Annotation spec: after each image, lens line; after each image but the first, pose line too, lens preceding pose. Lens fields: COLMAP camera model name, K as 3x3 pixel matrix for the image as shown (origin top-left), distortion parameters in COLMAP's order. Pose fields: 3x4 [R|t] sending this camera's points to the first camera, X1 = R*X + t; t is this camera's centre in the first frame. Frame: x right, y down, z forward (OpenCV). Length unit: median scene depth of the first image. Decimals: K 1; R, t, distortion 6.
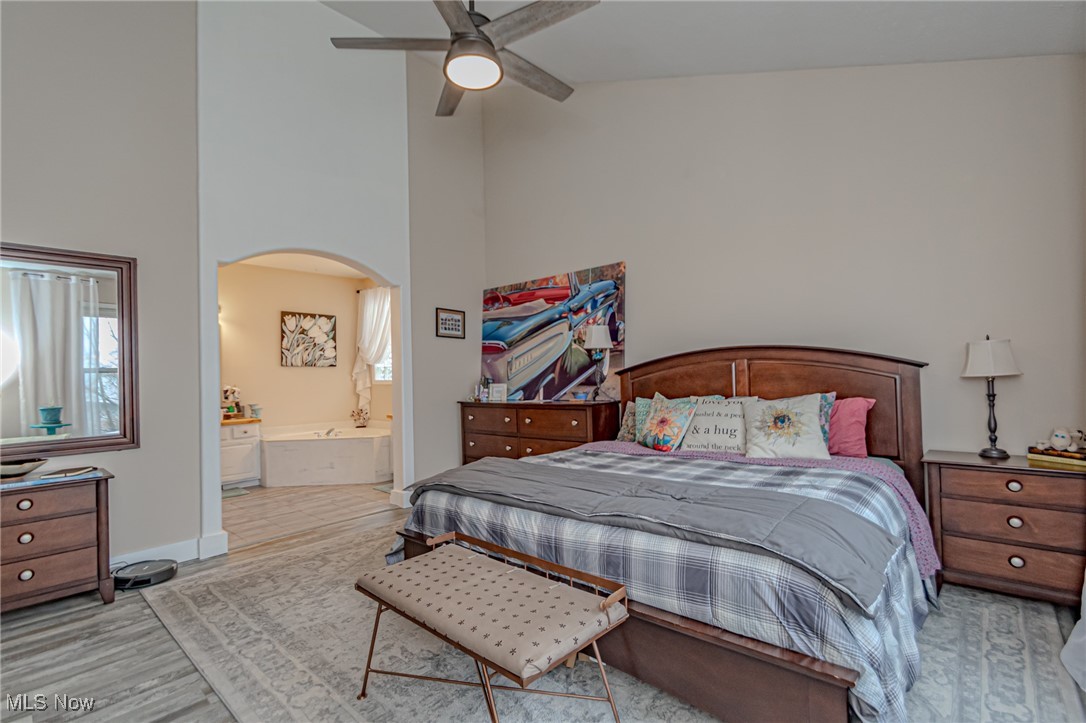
lens RADIAL K [[477.4, 0, 535.1], [0, 477.4, 374.2], [0, 0, 1]] dist [0.006995, -0.005222]
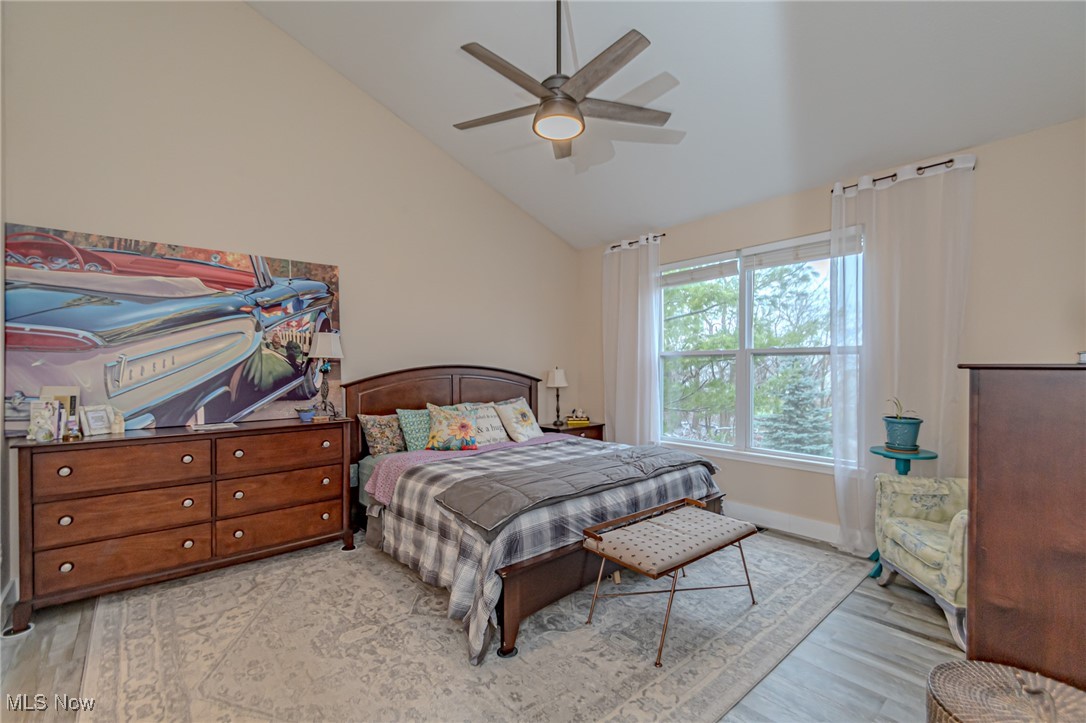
lens RADIAL K [[477.4, 0, 541.5], [0, 477.4, 363.7], [0, 0, 1]] dist [0.006995, -0.005222]
pose [[0.137962, 0.024261, 0.990140, -0.659997], [-0.012160, 0.999666, -0.022801, -0.026755], [-0.990363, -0.008894, 0.138210, 0.451427]]
